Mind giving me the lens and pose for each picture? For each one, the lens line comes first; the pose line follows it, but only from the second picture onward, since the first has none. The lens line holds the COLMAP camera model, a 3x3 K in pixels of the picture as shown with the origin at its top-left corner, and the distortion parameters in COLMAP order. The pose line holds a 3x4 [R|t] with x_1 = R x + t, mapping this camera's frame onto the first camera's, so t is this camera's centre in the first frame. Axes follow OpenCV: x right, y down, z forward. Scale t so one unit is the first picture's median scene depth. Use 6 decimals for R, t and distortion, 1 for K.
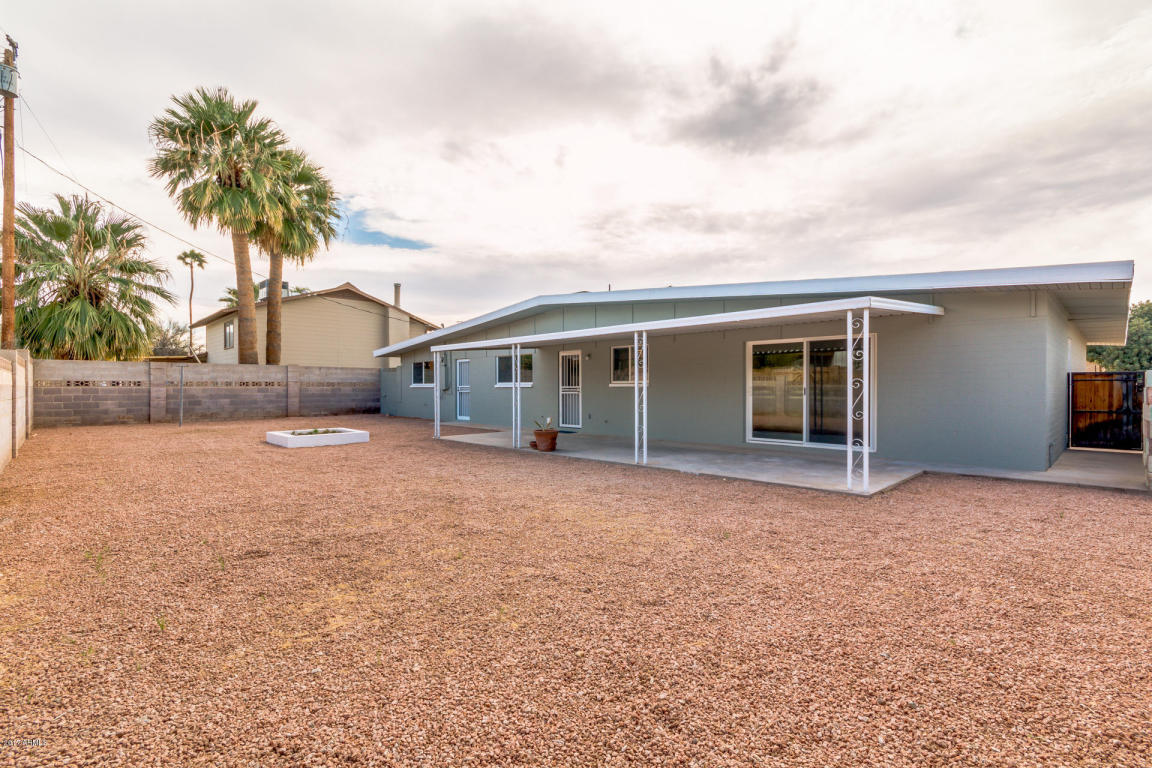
lens RADIAL K [[538.1, 0, 581.7], [0, 538.1, 389.7], [0, 0, 1]] dist [-0.002029, -0.000329]
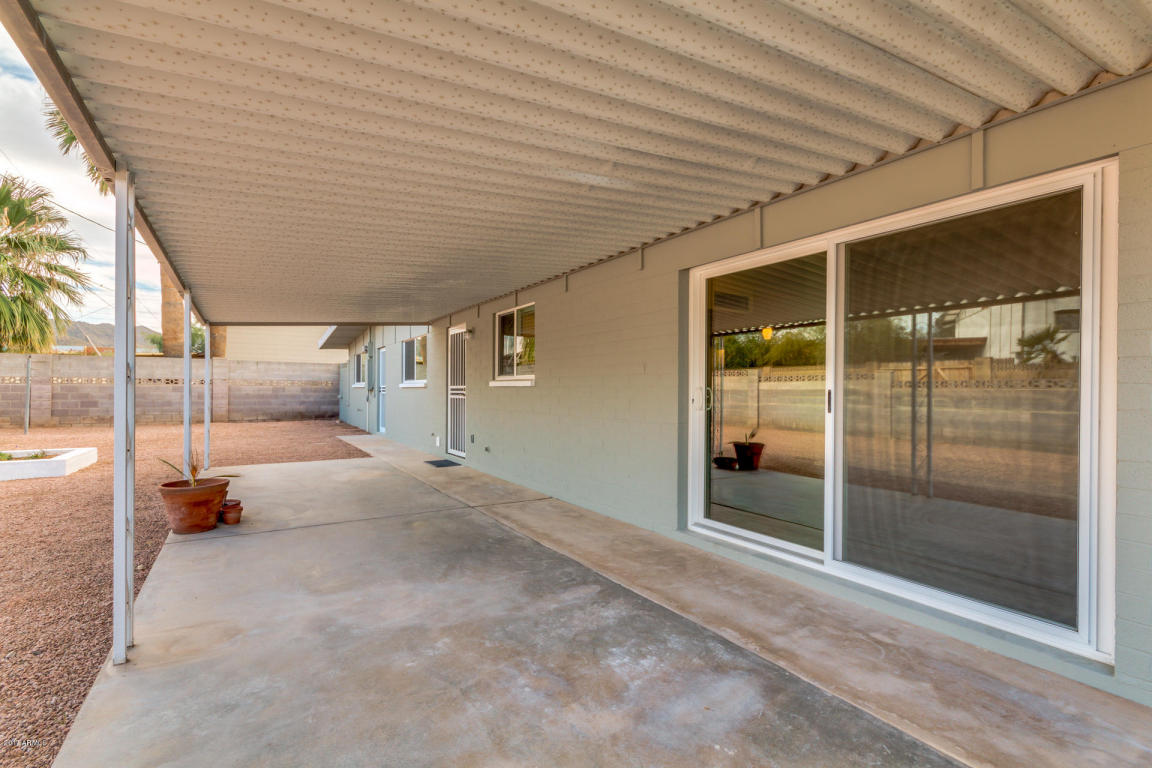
lens RADIAL K [[531.1, 0, 574.7], [0, 531.1, 389.8], [0, 0, 1]] dist [0.003337, 0.000971]
pose [[0.974005, 0.007891, -0.226389, 0.173400], [-0.009075, 0.999950, -0.004192, -0.000349], [0.226345, 0.006138, 0.974028, 0.336517]]
